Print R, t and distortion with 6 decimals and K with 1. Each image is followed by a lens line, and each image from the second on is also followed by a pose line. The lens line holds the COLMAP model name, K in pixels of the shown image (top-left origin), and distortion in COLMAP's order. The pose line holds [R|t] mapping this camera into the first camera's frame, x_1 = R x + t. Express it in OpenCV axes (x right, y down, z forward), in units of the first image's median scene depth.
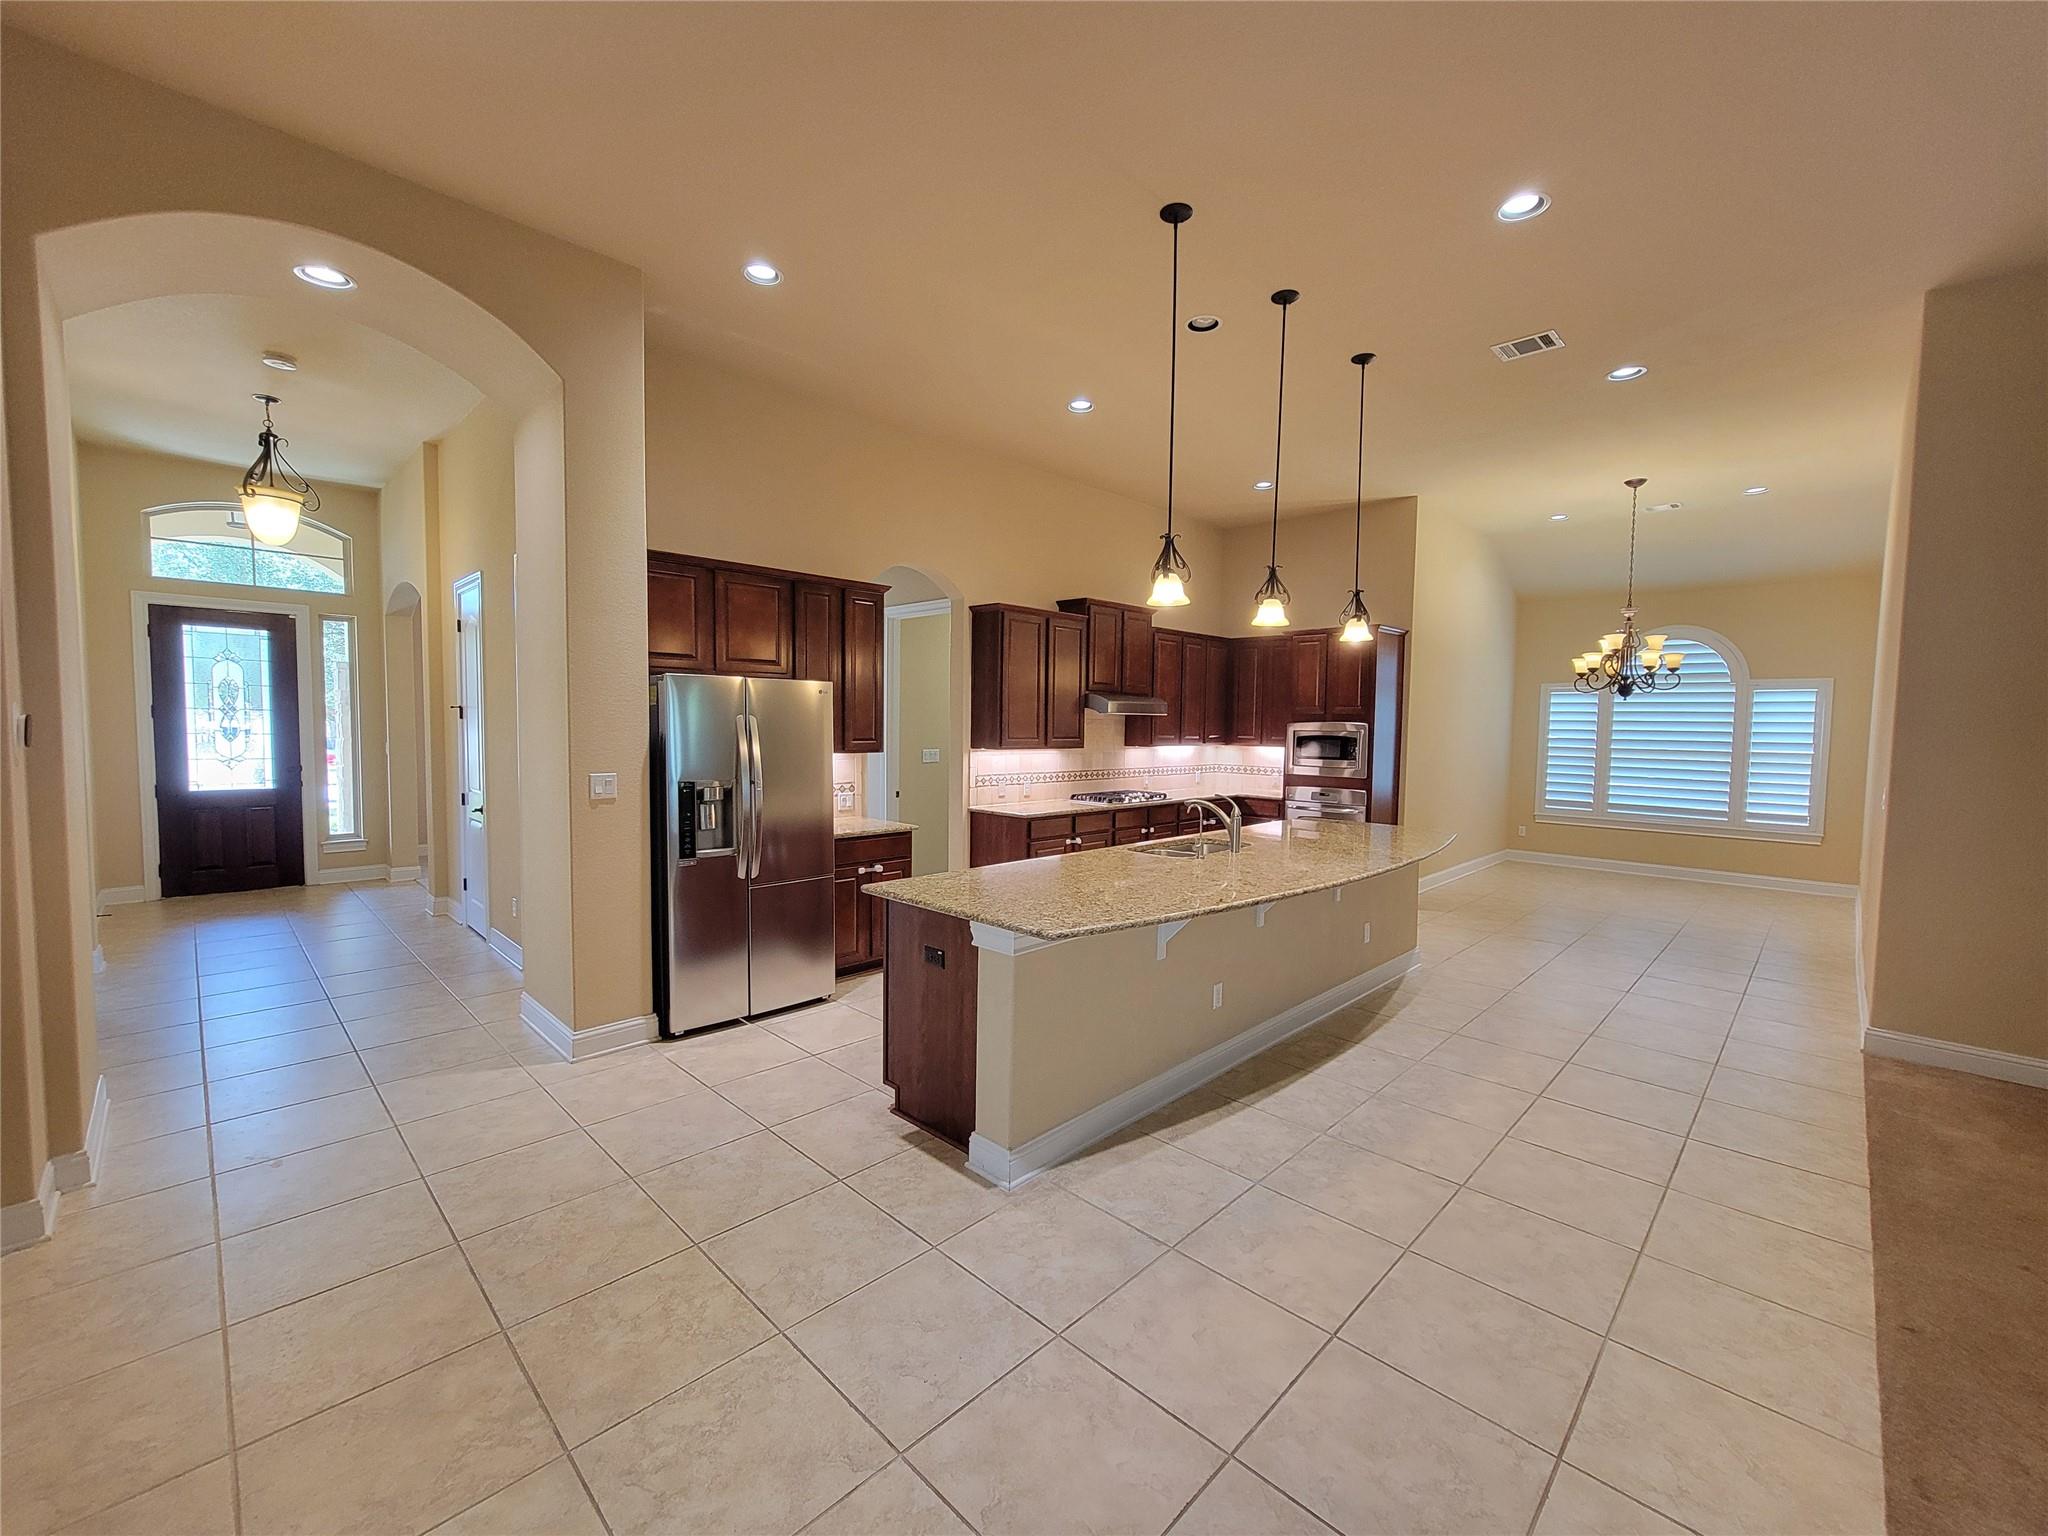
lens RADIAL K [[831.5, 0, 1024.0], [0, 831.5, 768.0], [0, 0, 1]] dist [0.000062, 0.000660]
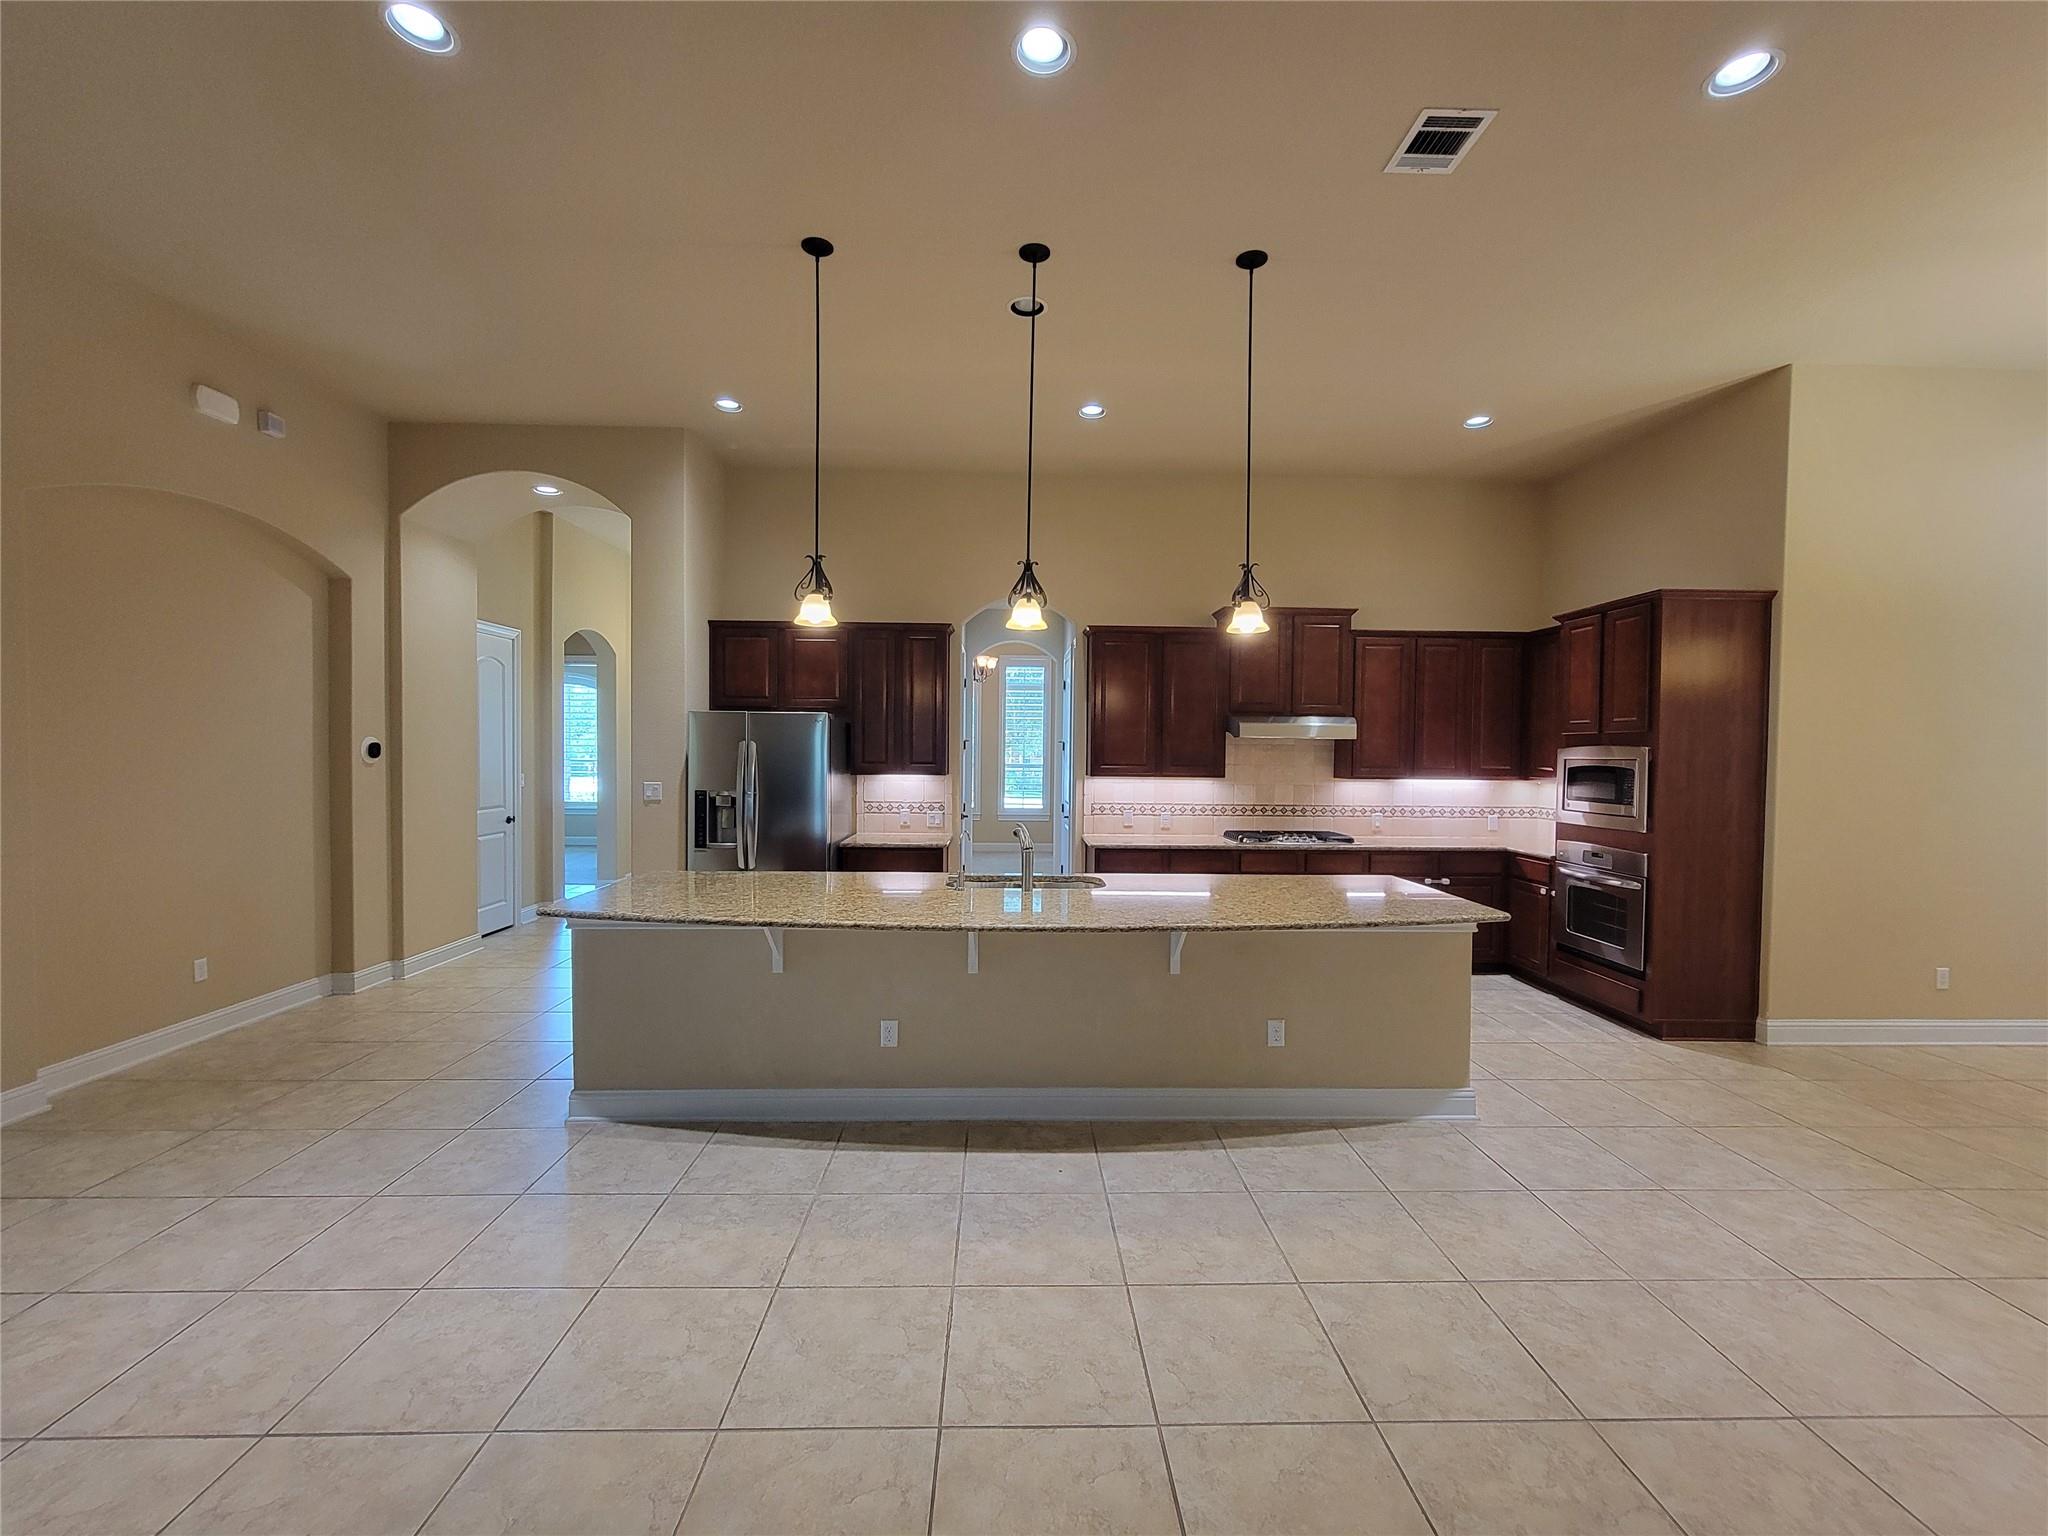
lens RADIAL K [[831.5, 0, 1024.0], [0, 831.5, 768.0], [0, 0, 1]] dist [0.000062, 0.000660]
pose [[0.722808, 0.009193, -0.690988, 0.561454], [-0.038466, 0.998897, -0.026947, -0.002423], [0.689978, 0.046057, 0.722364, 0.238570]]
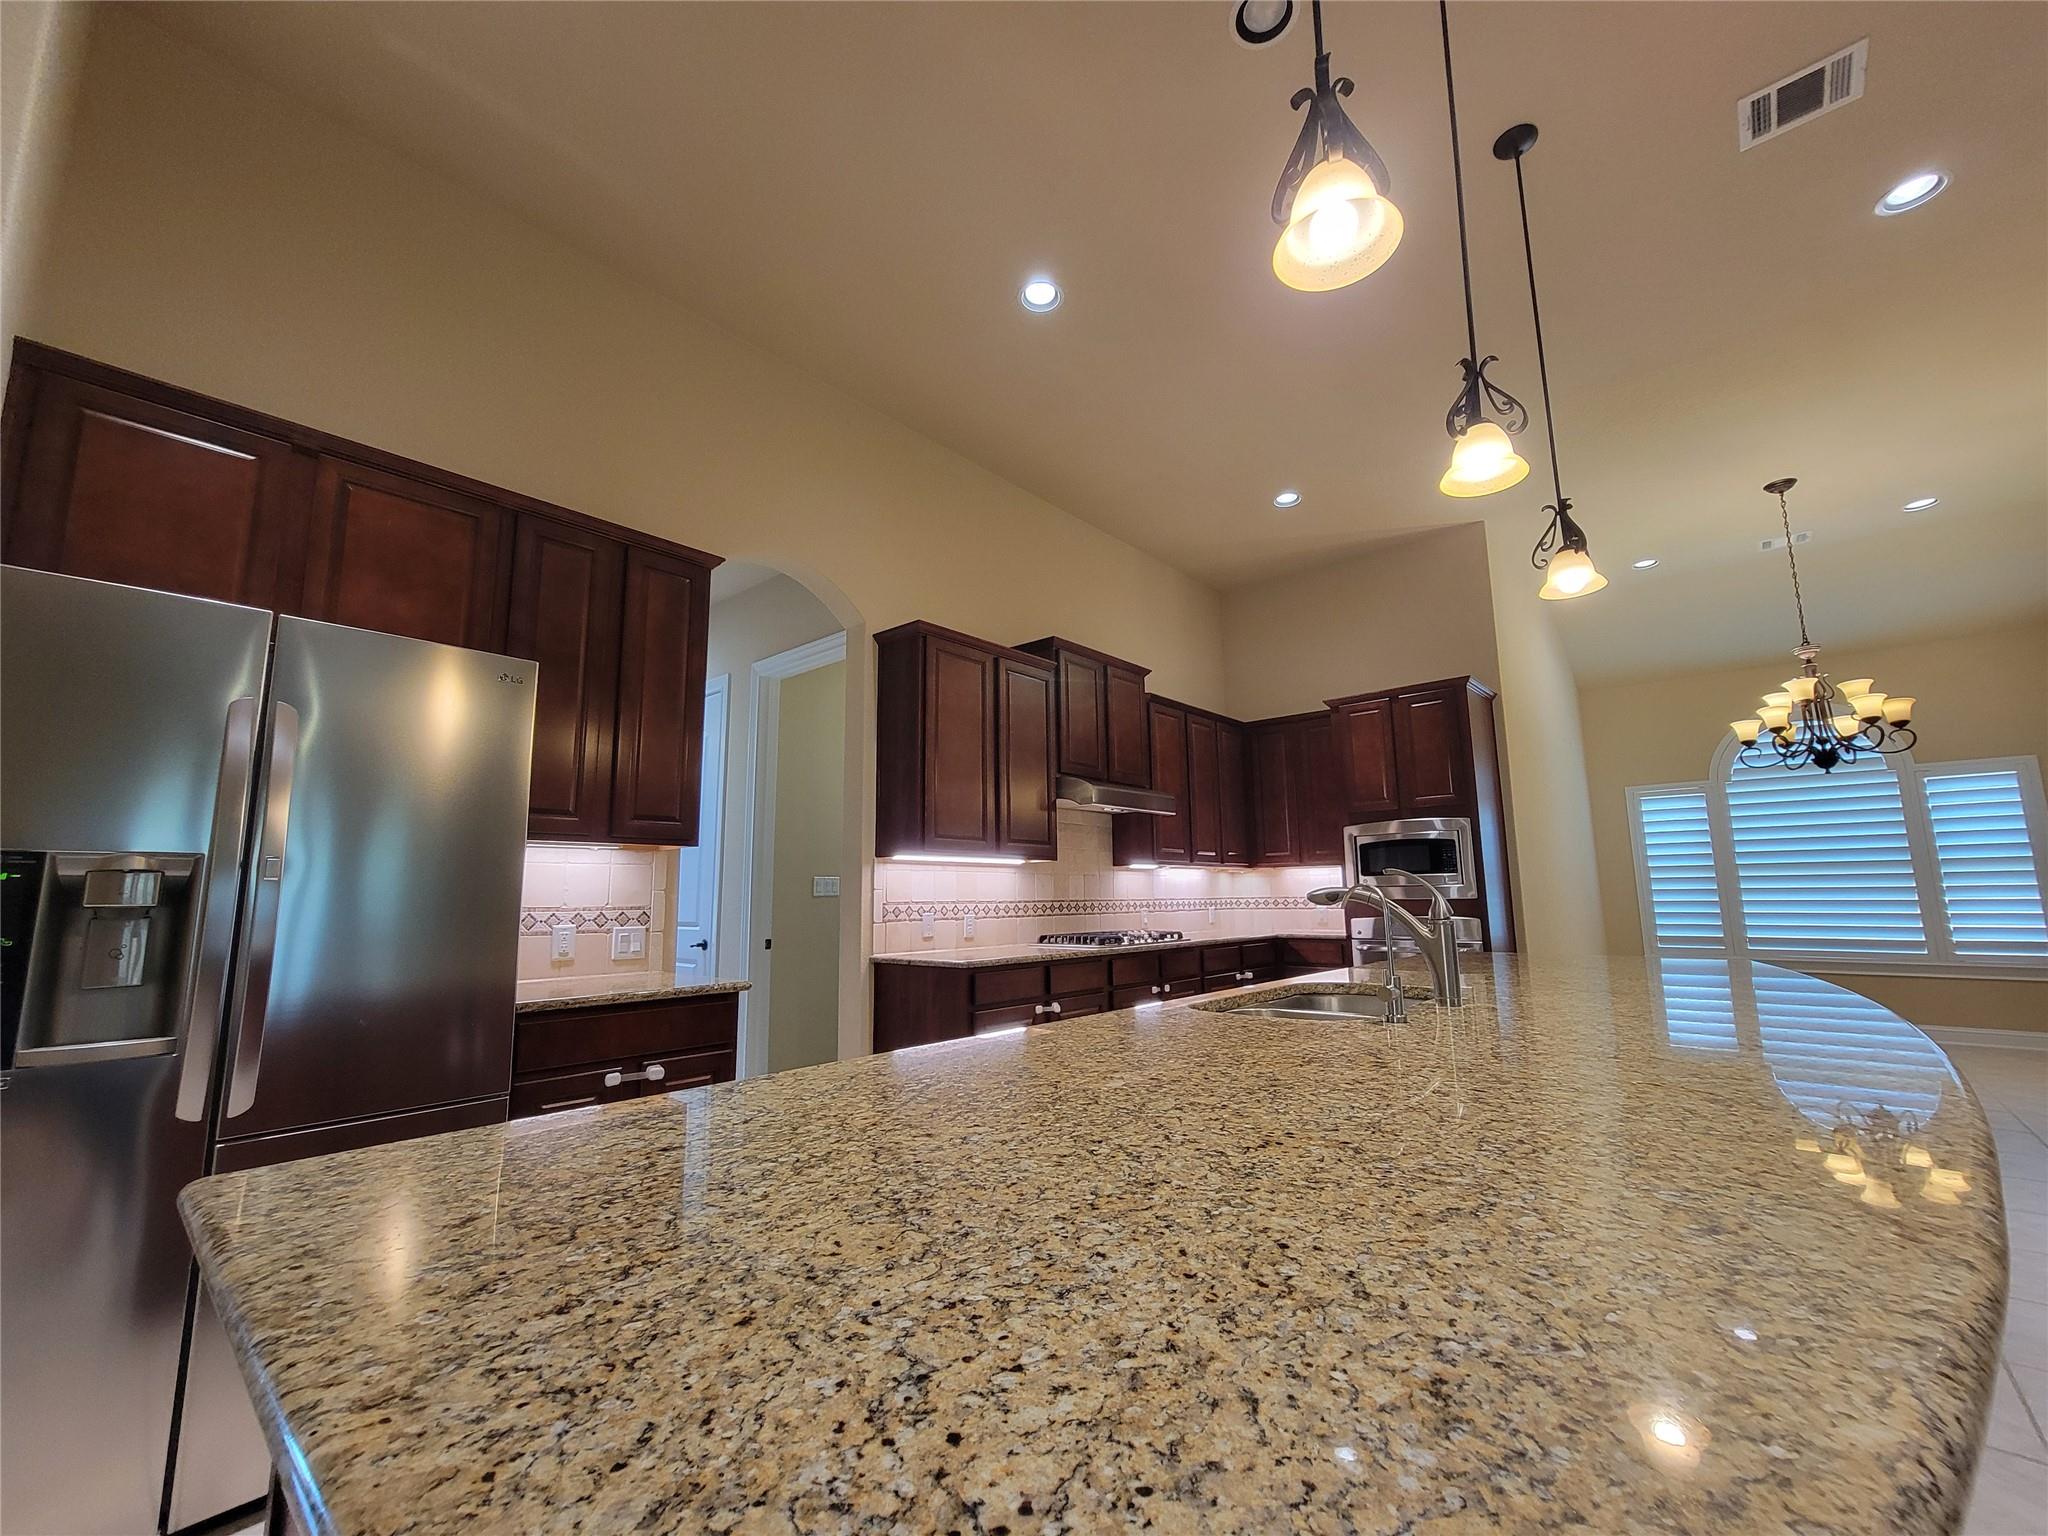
lens RADIAL K [[834.7, 0, 1024.9], [0, 834.7, 775.3], [0, 0, 1]] dist [-0.002174, 0.000098]
pose [[0.998104, -0.017903, 0.058892, 0.010841], [0.029417, 0.979173, -0.200887, 0.044000], [-0.054069, 0.202239, 0.977843, 0.379803]]
